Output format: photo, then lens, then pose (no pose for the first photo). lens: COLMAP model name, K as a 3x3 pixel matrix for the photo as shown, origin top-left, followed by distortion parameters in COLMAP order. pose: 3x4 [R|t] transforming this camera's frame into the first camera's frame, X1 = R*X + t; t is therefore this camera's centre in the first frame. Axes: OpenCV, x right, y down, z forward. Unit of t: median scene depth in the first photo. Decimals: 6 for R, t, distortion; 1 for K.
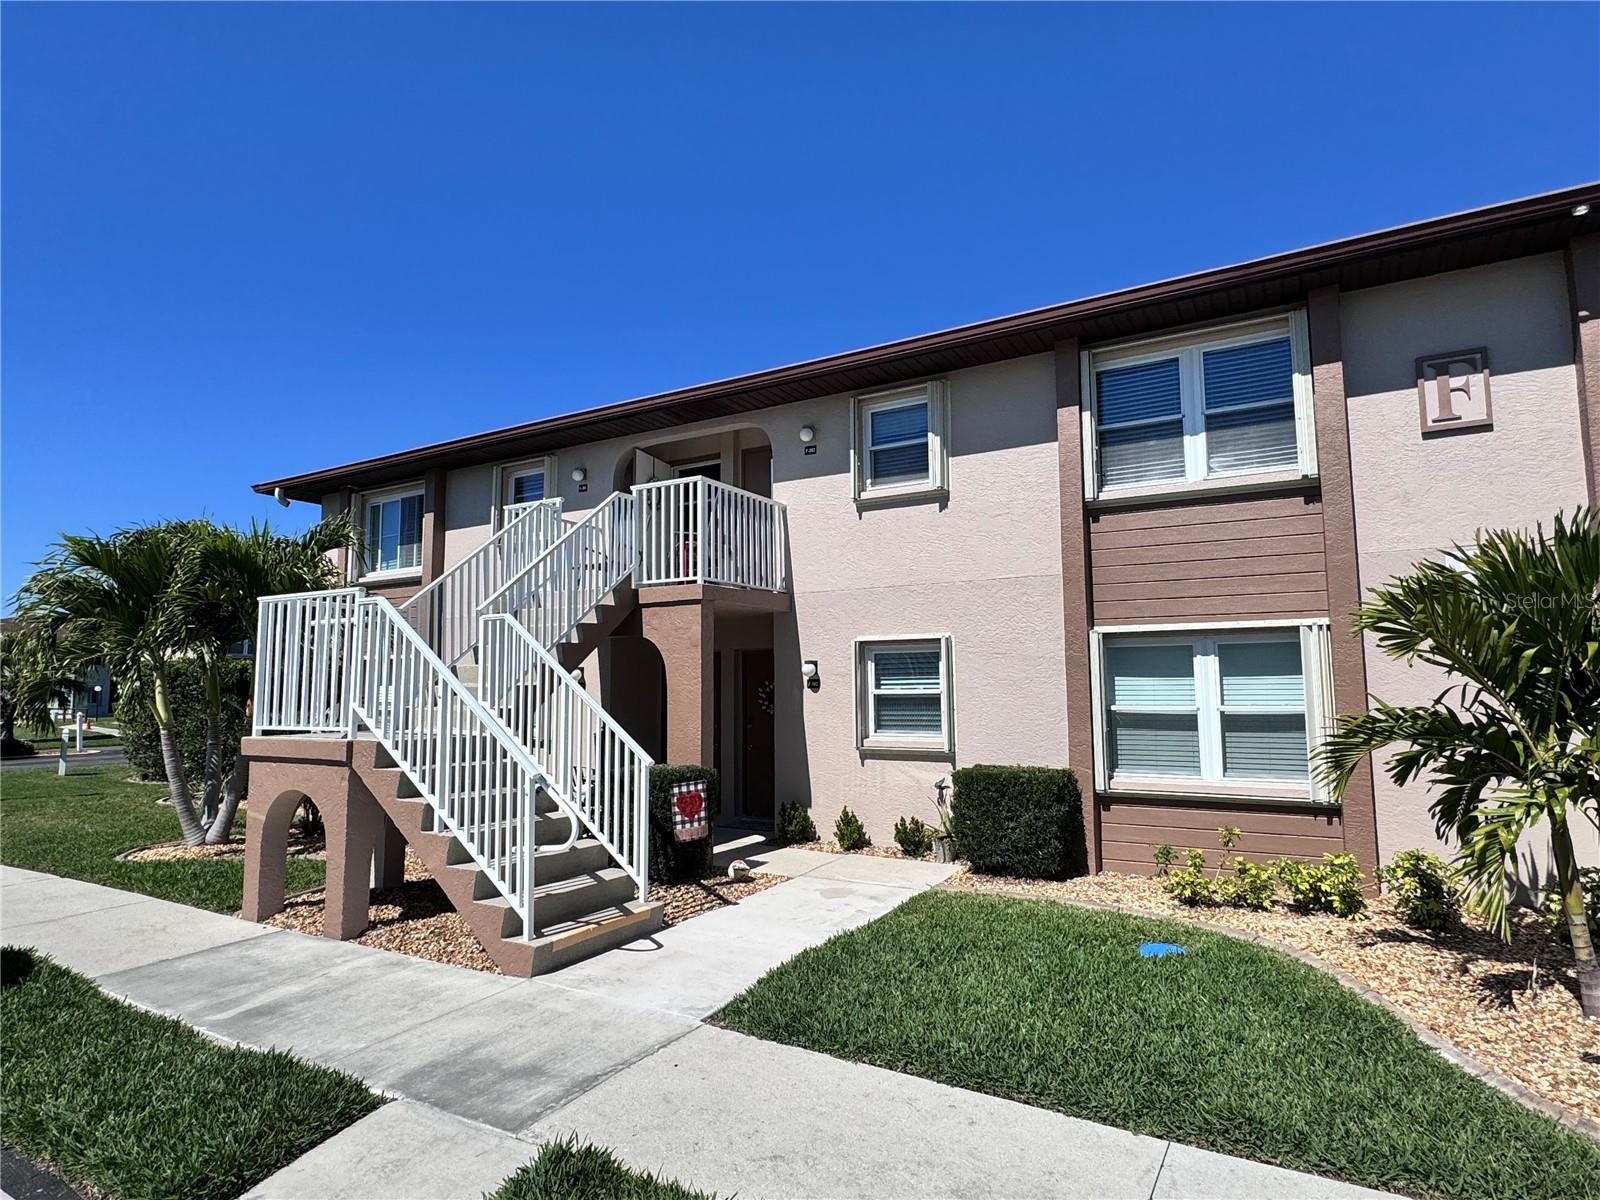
lens RADIAL K [[882.3, 0, 797.3], [0, 882.3, 605.1], [0, 0, 1]] dist [0.001815, 0.000305]
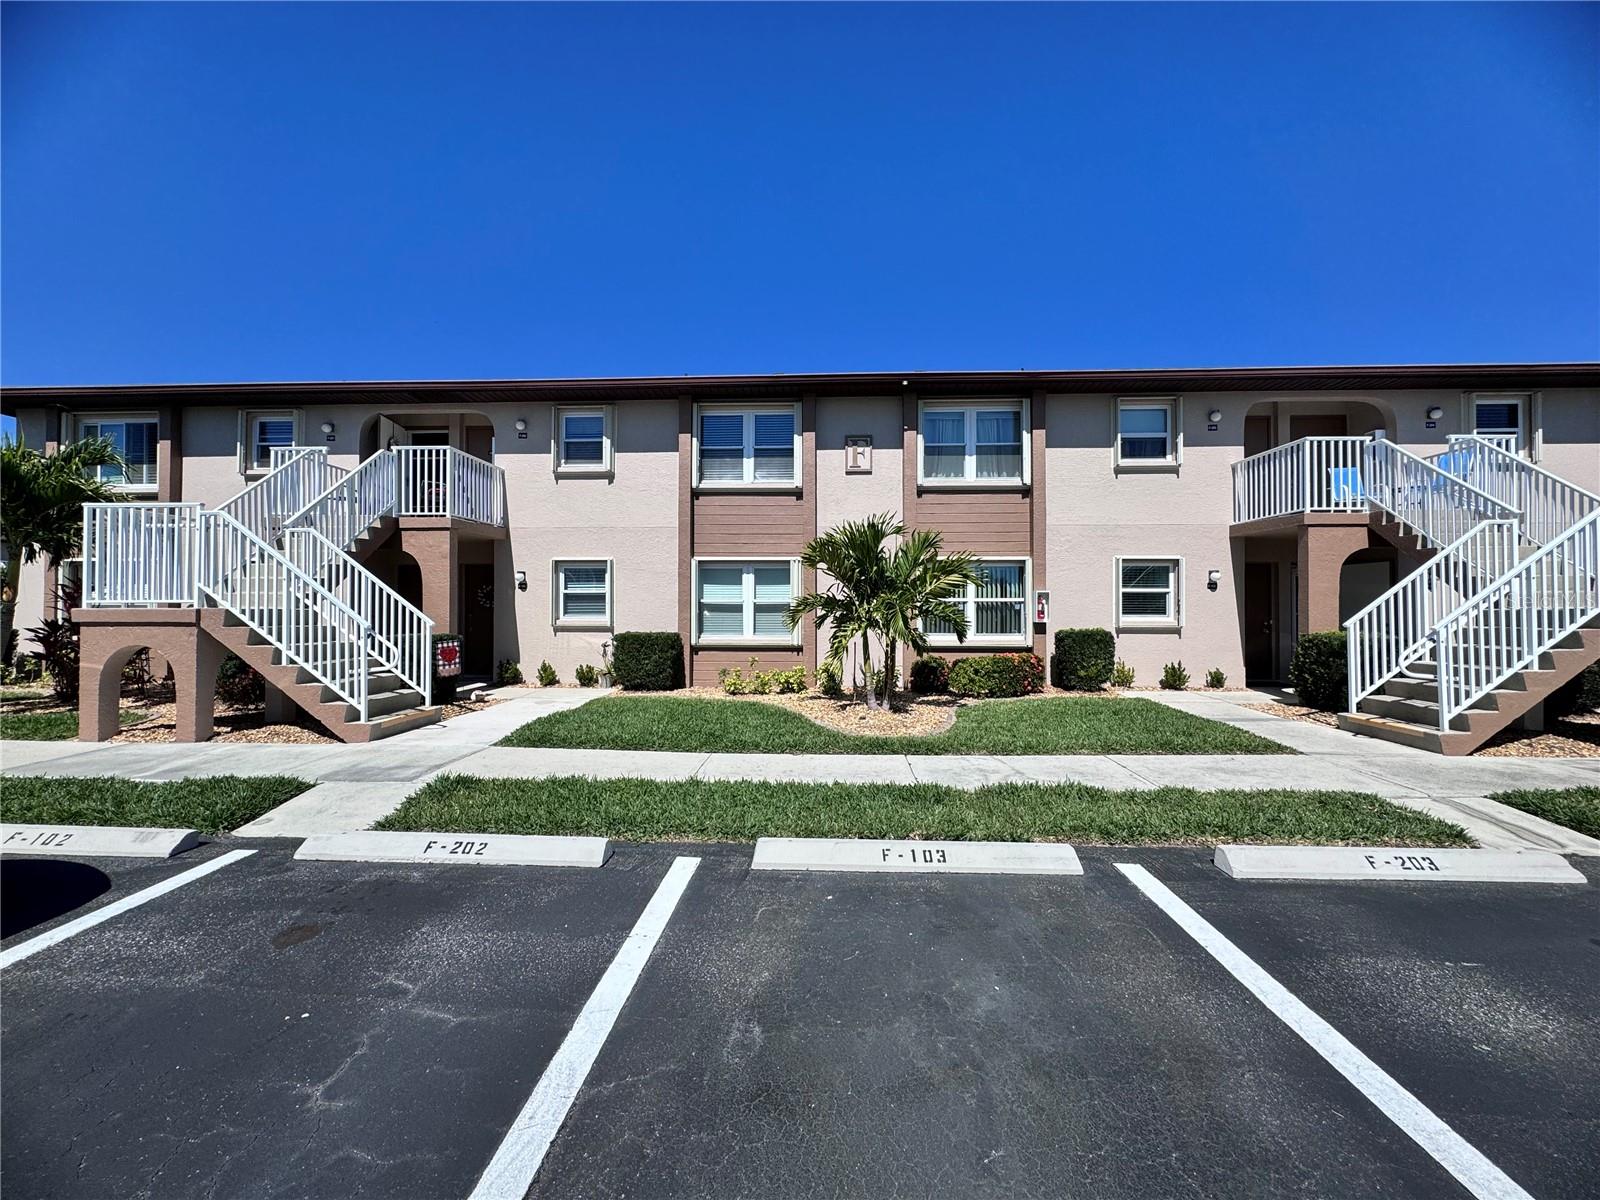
lens RADIAL K [[639.4, 0, 800.0], [0, 639.4, 600.0], [0, 0, 1]] dist [-0.002078, -0.000152]
pose [[0.883928, 0.014133, 0.467410, -0.091890], [-0.052256, 0.996268, 0.068697, 0.011278], [-0.464695, -0.085148, 0.881367, -0.291582]]
